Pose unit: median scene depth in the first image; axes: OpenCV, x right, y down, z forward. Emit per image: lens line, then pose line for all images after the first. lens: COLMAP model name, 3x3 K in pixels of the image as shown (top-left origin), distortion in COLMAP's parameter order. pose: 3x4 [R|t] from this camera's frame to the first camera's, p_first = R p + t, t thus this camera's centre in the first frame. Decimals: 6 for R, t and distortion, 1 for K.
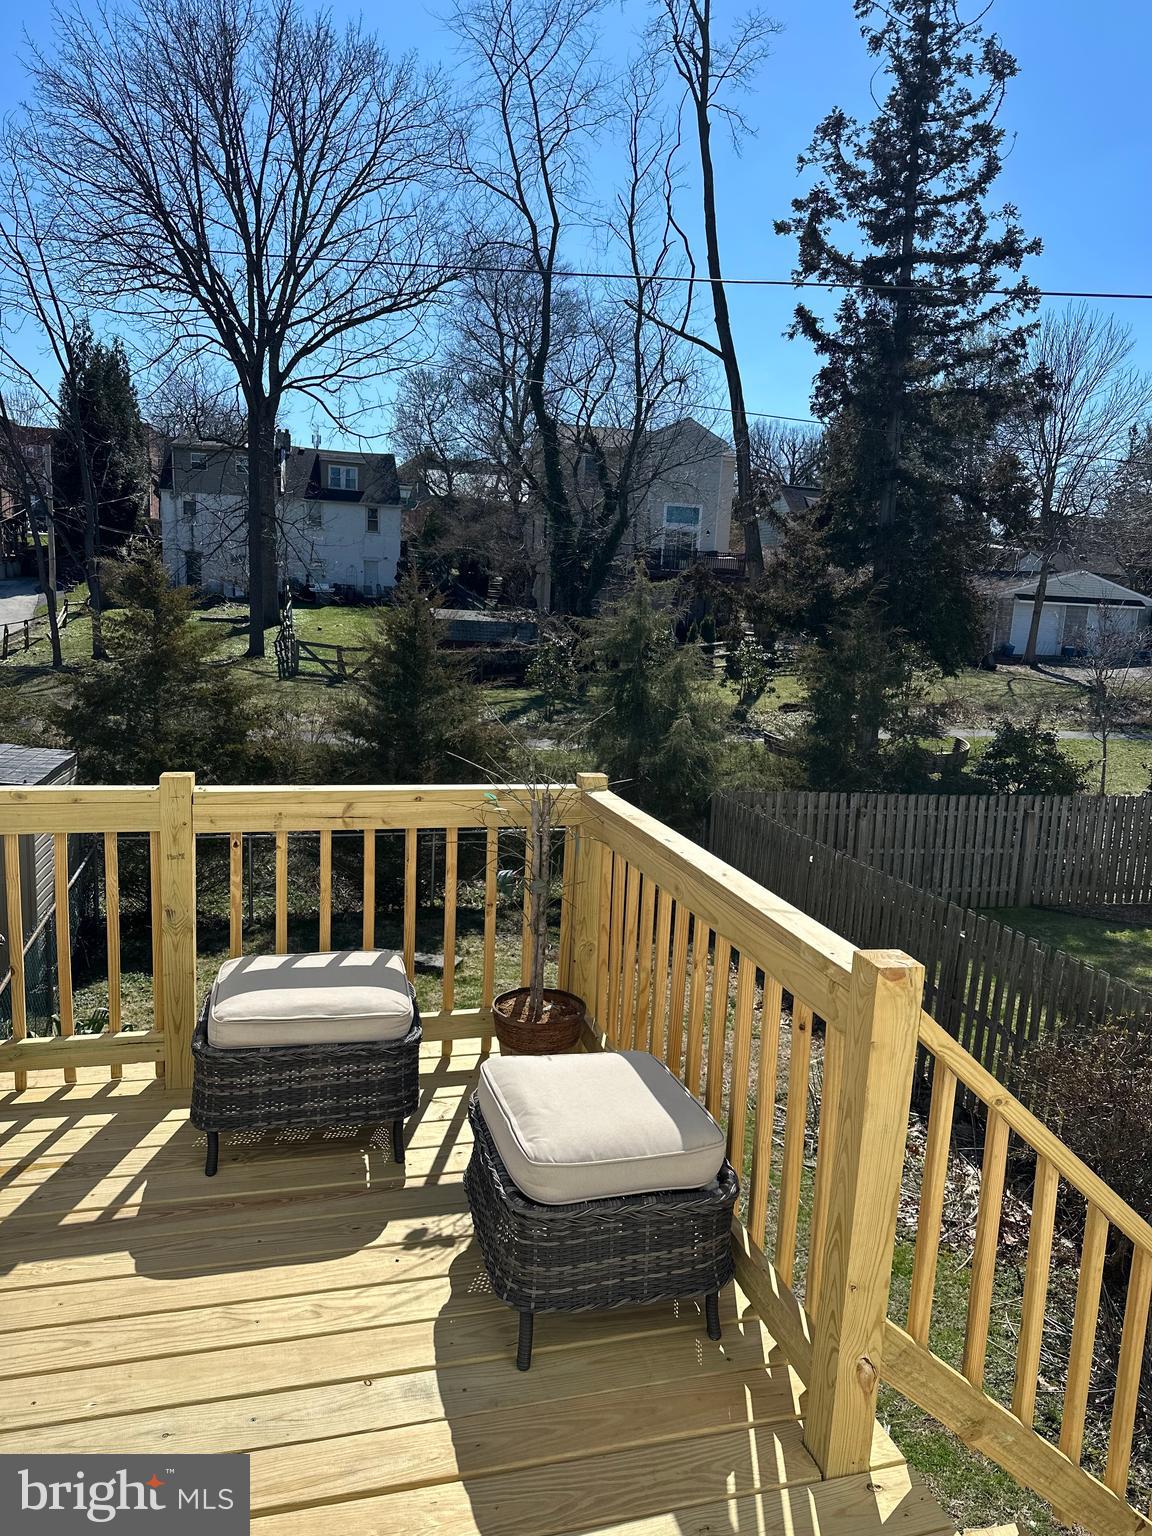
lens RADIAL K [[1100.6, 0, 576.0], [0, 1100.6, 768.0], [0, 0, 1]] dist [0.071958, -0.124535]
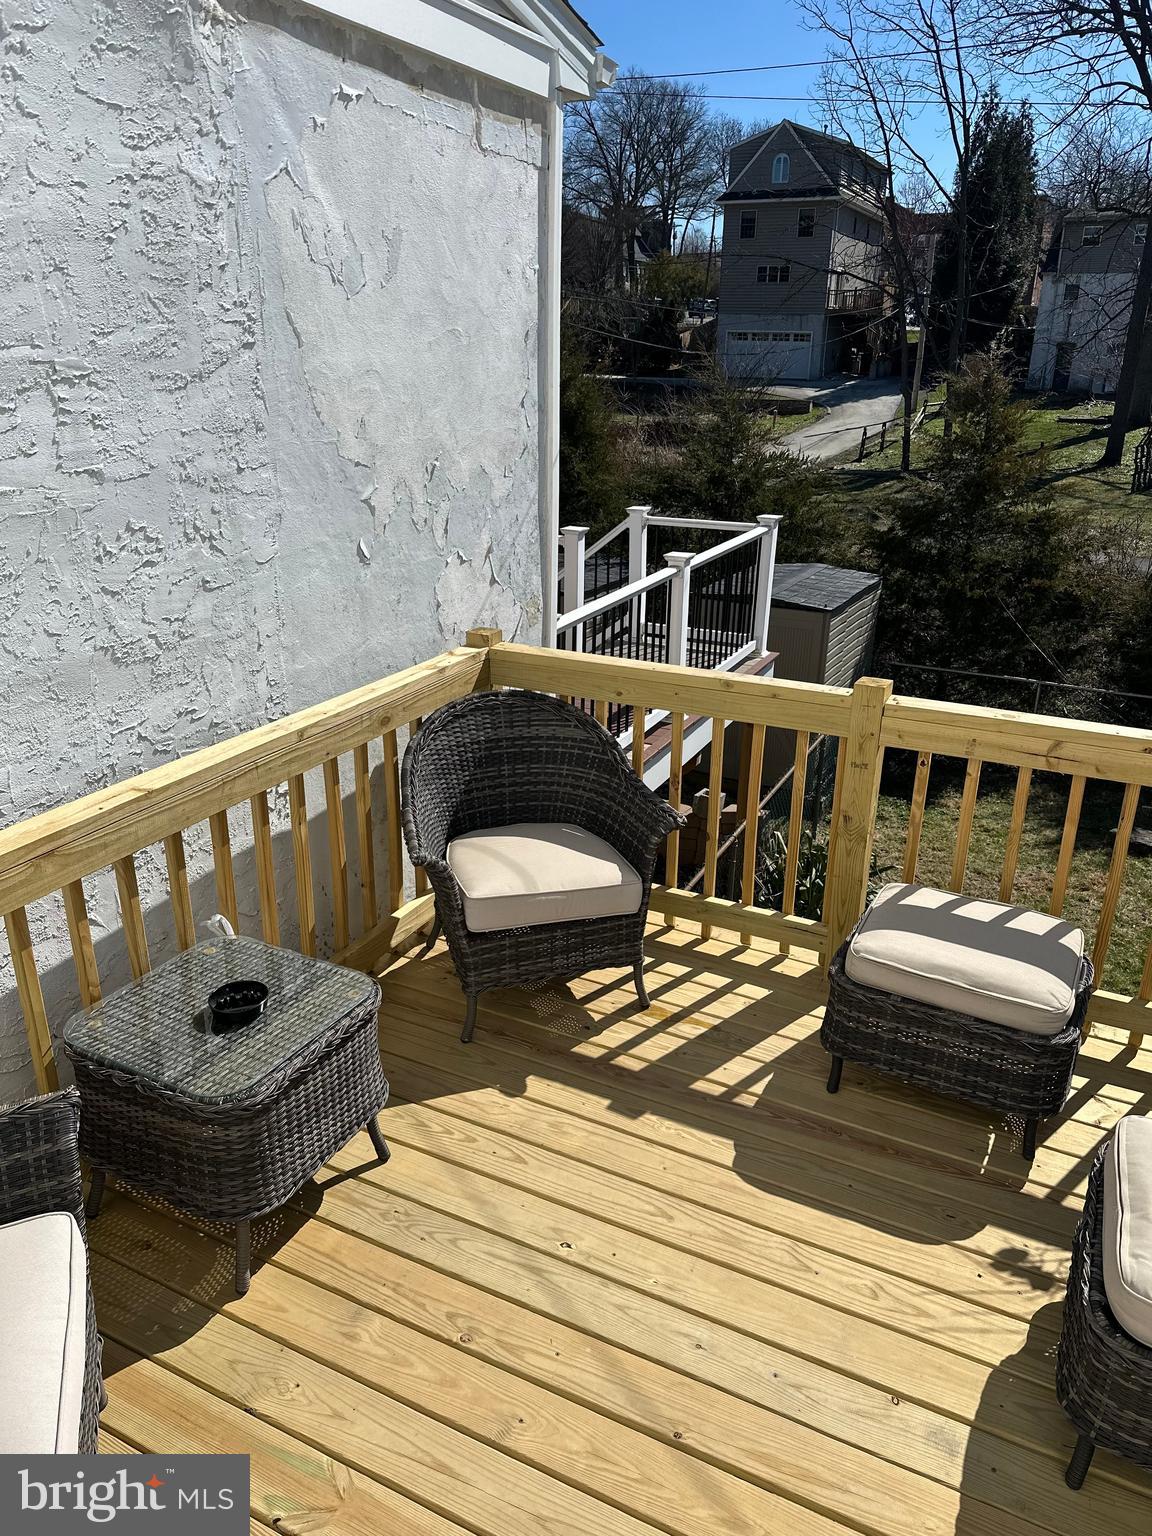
lens RADIAL K [[1075.9, 0, 572.7], [0, 1075.9, 786.1], [0, 0, 1]] dist [0.048801, -0.070155]
pose [[0.739072, 0.218117, -0.637337, 0.057601], [-0.084459, 0.968666, 0.233567, -0.100133], [0.668311, -0.118794, 0.734335, 0.137567]]
